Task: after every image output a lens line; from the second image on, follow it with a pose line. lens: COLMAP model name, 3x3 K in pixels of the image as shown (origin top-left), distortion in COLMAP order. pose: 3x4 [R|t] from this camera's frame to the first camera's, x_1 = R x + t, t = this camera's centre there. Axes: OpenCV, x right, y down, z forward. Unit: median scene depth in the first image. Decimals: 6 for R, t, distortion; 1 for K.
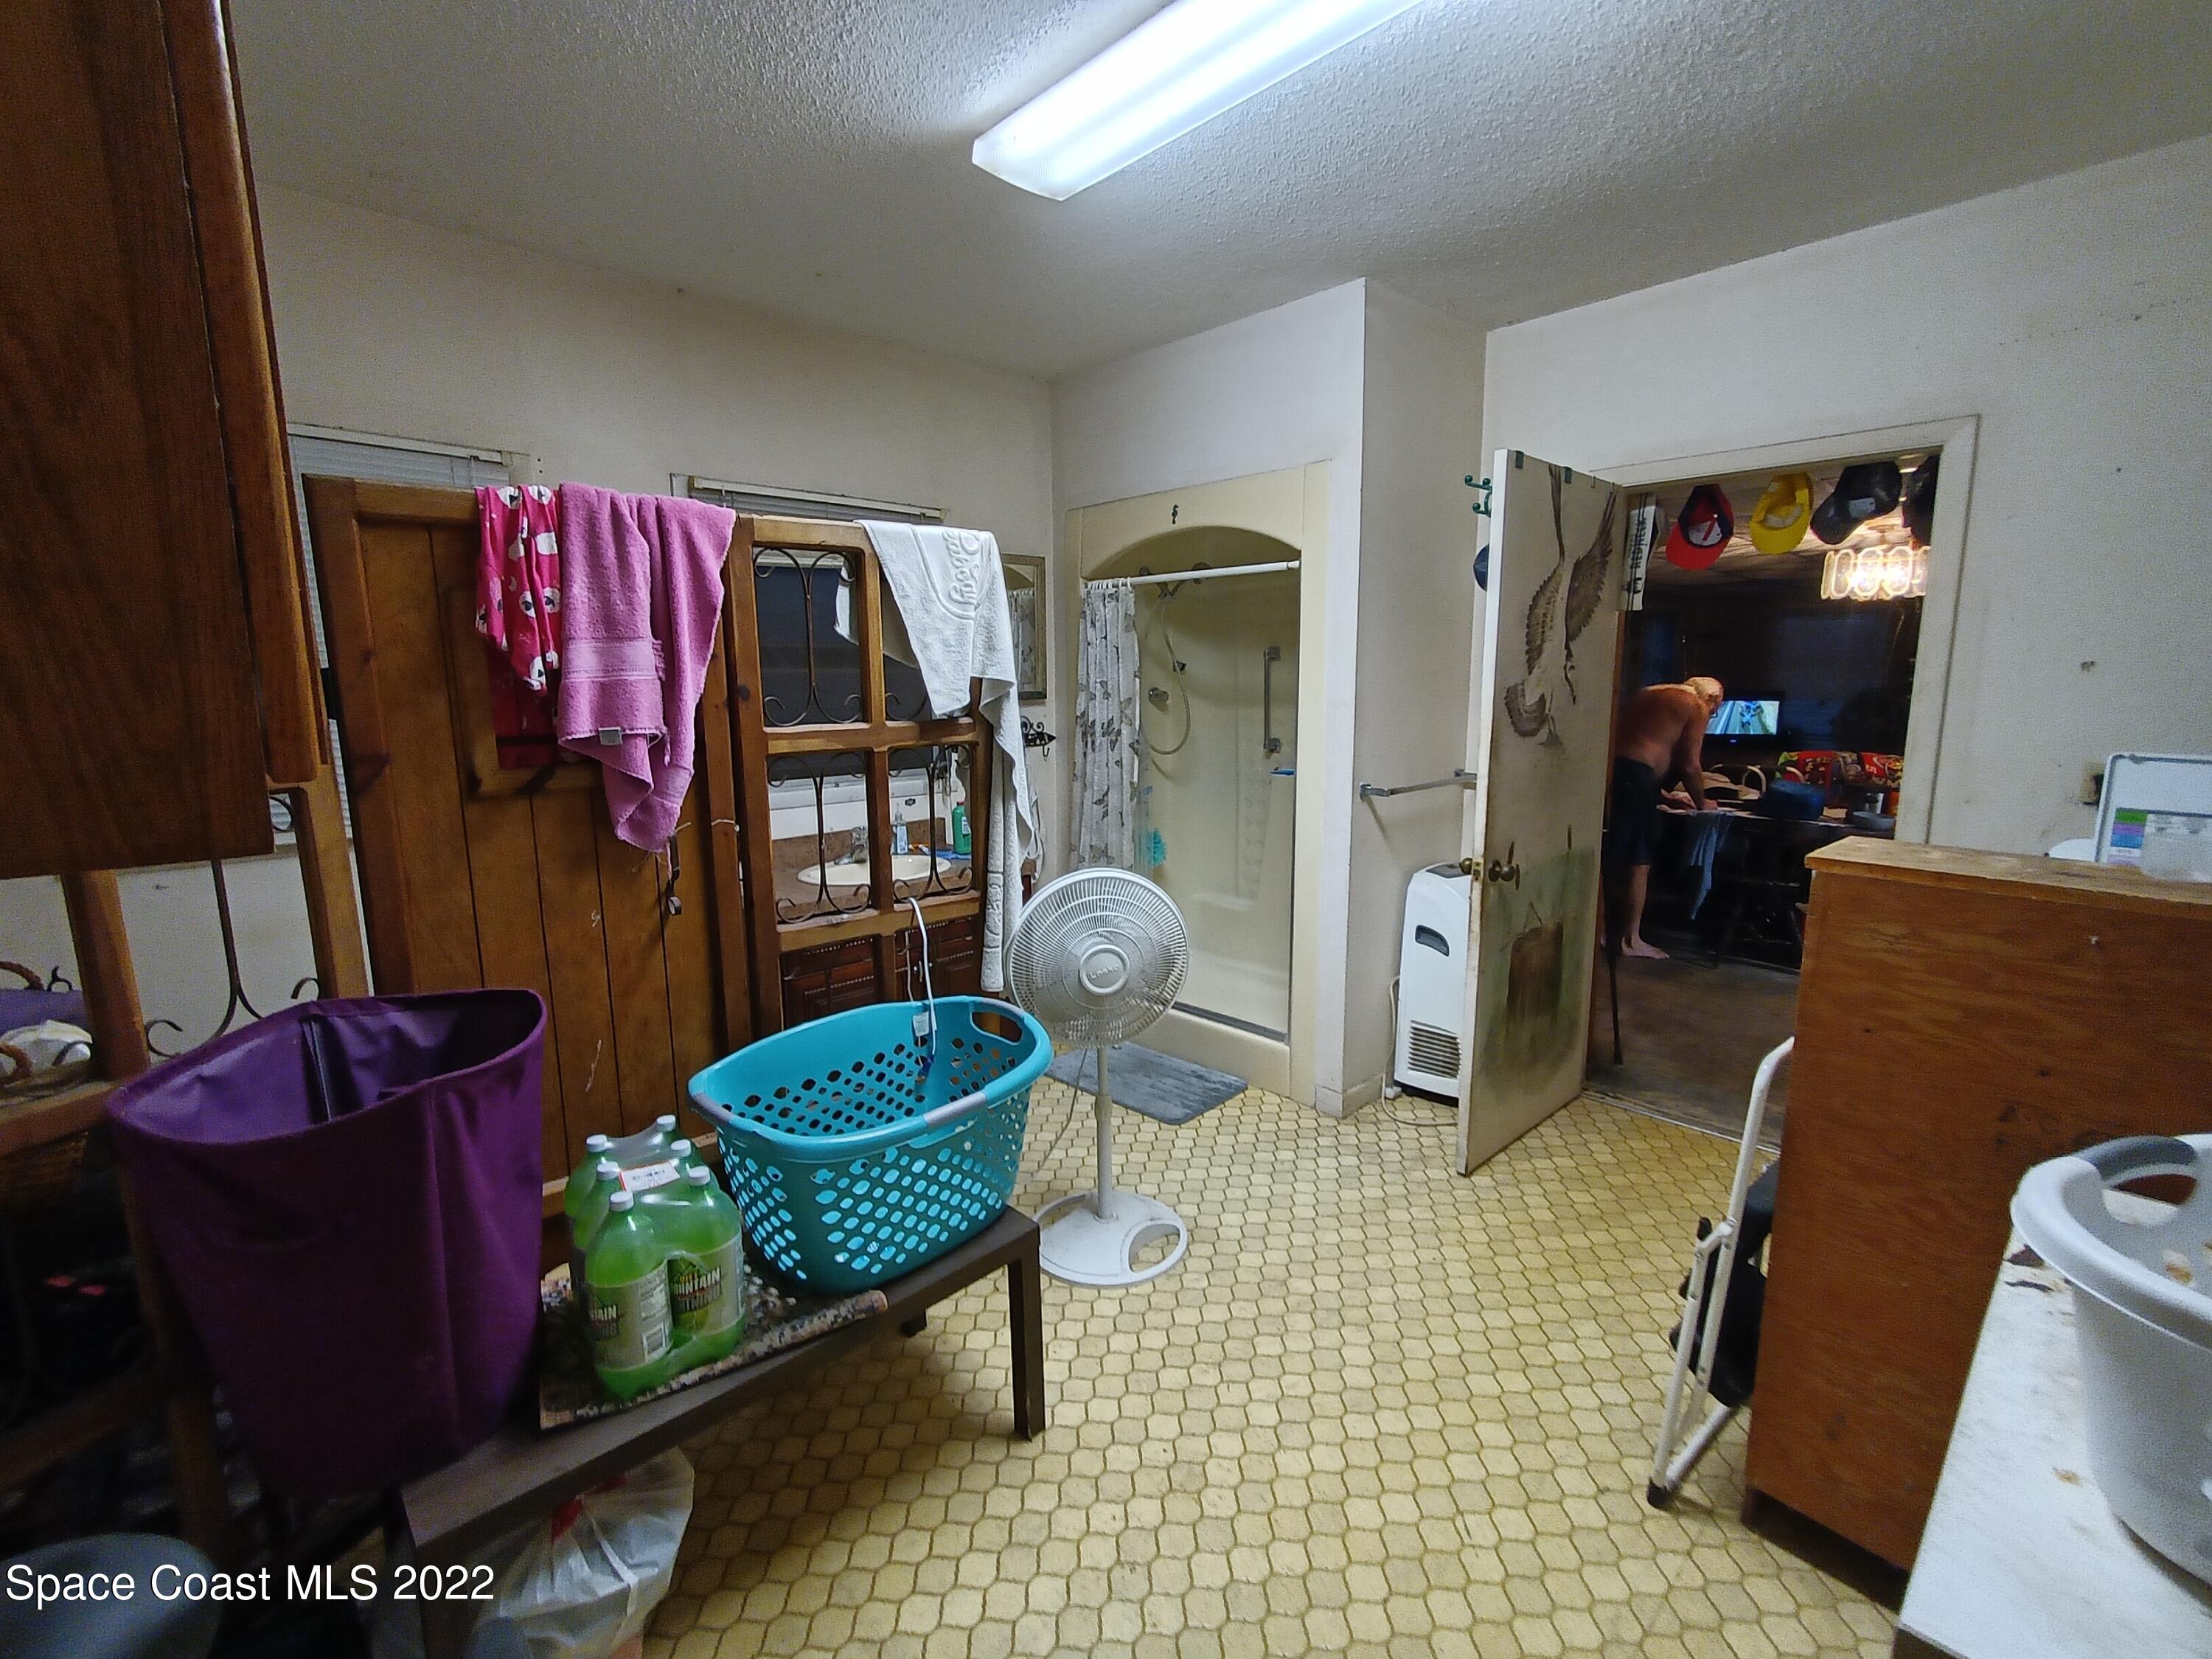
lens RADIAL K [[991.3, 0, 1088.8], [0, 991.3, 840.2], [0, 0, 1]] dist [-0.003485, 0.004111]
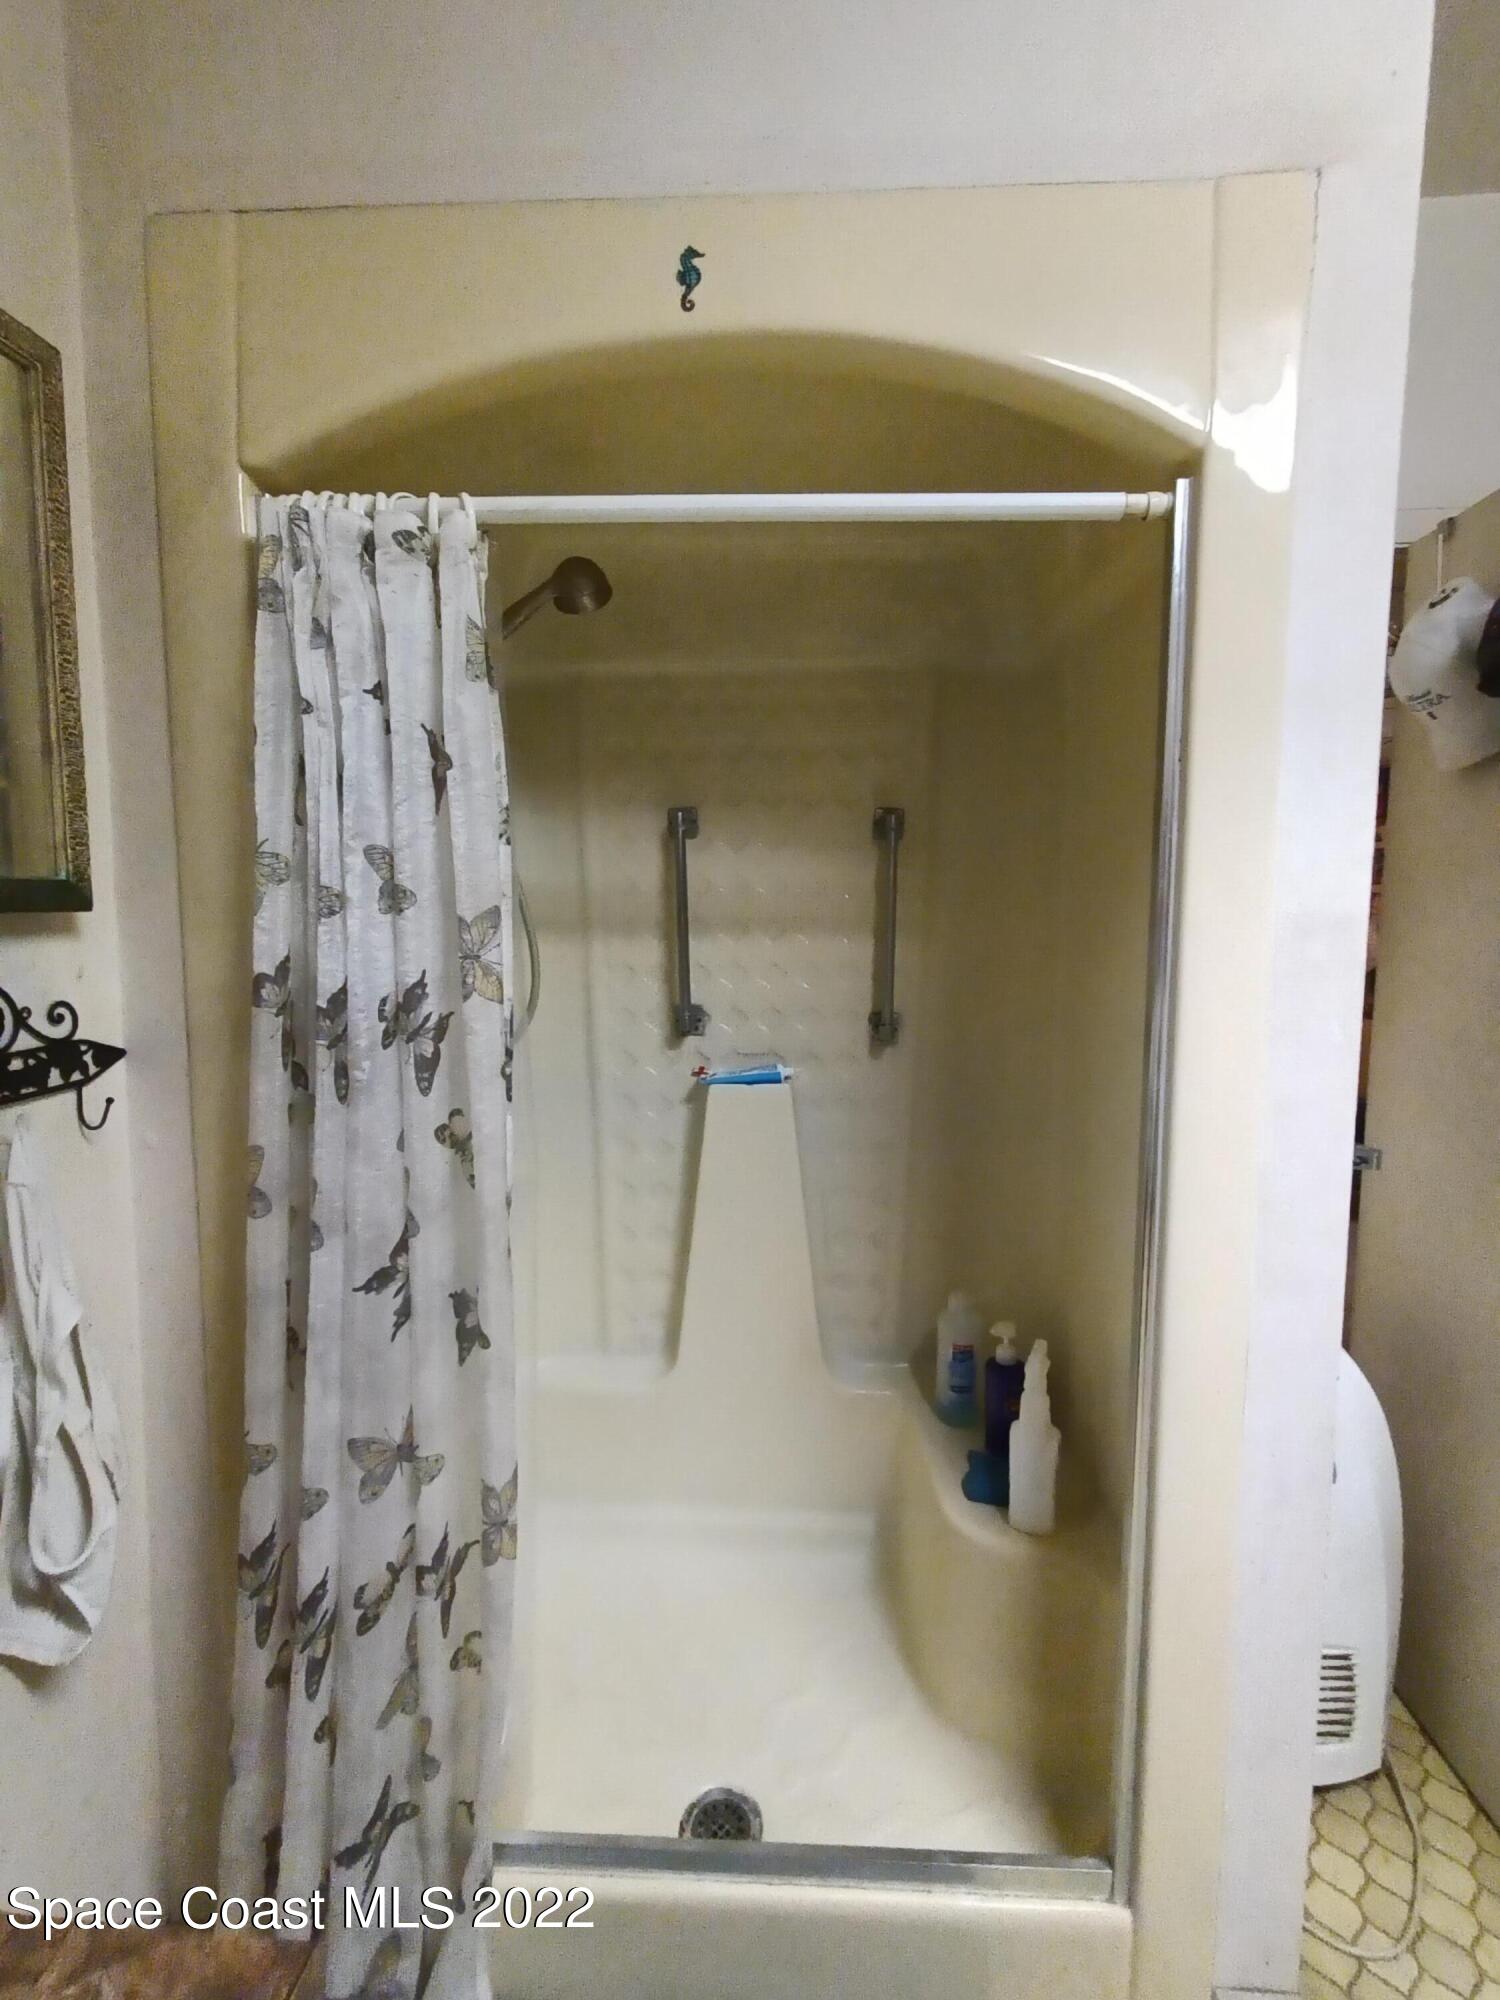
lens RADIAL K [[896.3, 0, 770.3], [0, 896.3, 994.6], [0, 0, 1]] dist [-0.003485, 0.004111]
pose [[0.726967, -0.049438, 0.684890, -0.077769], [0.096921, 0.994807, -0.031067, -0.099800], [-0.679798, 0.088965, 0.727984, 0.735096]]
